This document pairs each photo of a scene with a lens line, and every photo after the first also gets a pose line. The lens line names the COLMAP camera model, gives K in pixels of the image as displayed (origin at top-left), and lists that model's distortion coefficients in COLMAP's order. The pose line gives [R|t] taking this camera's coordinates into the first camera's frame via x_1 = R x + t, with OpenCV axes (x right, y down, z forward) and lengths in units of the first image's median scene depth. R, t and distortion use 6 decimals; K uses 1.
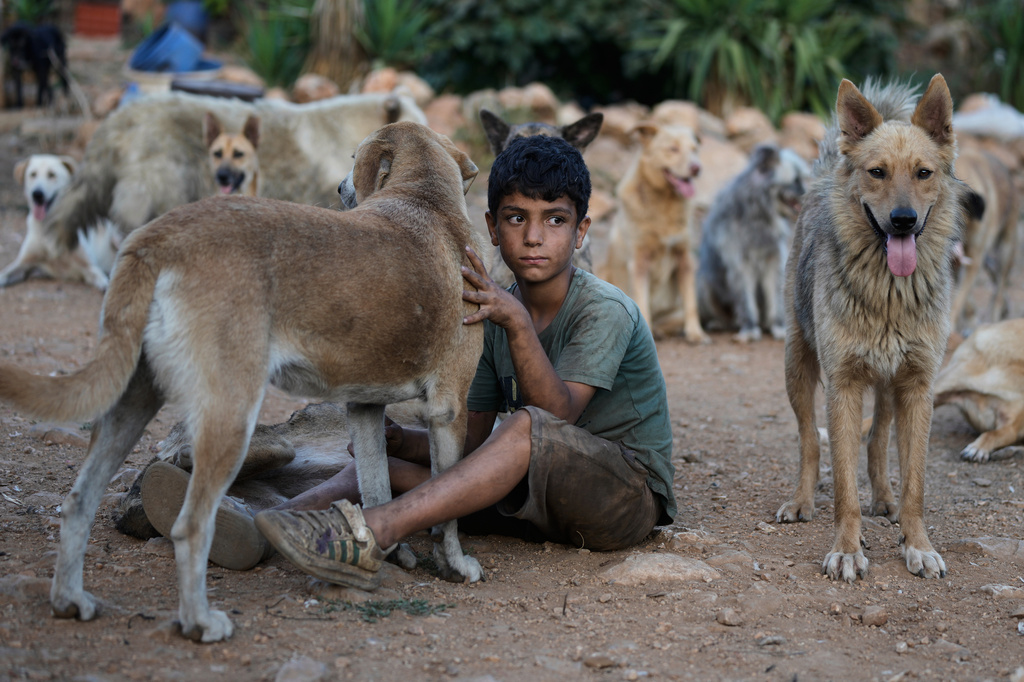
lens RADIAL K [[2063.3, 0, 513.1], [0, 2063.3, 340.9], [0, 0, 1]] dist [0.280746, 0.000000]
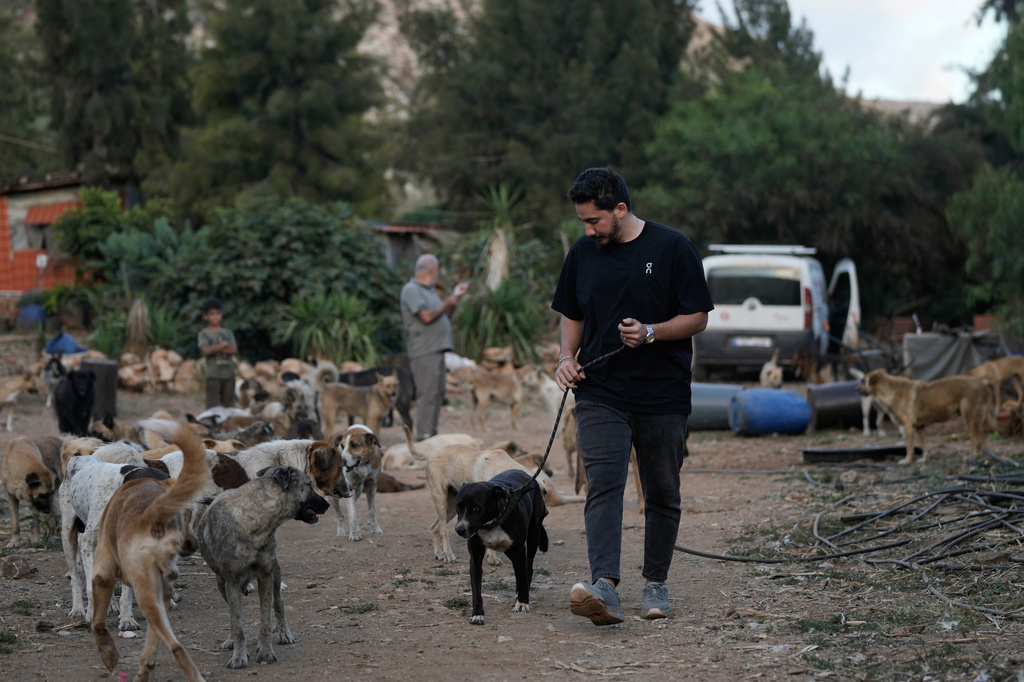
lens RADIAL K [[2365.2, 0, 512.4], [0, 2365.2, 342.7], [0, 0, 1]] dist [-0.539709, 0.000000]
pose [[0.992934, -0.039633, 0.111858, 0.030894], [0.051721, 0.992878, -0.107320, 0.142317], [-0.106808, 0.112347, 0.987912, -1.437808]]
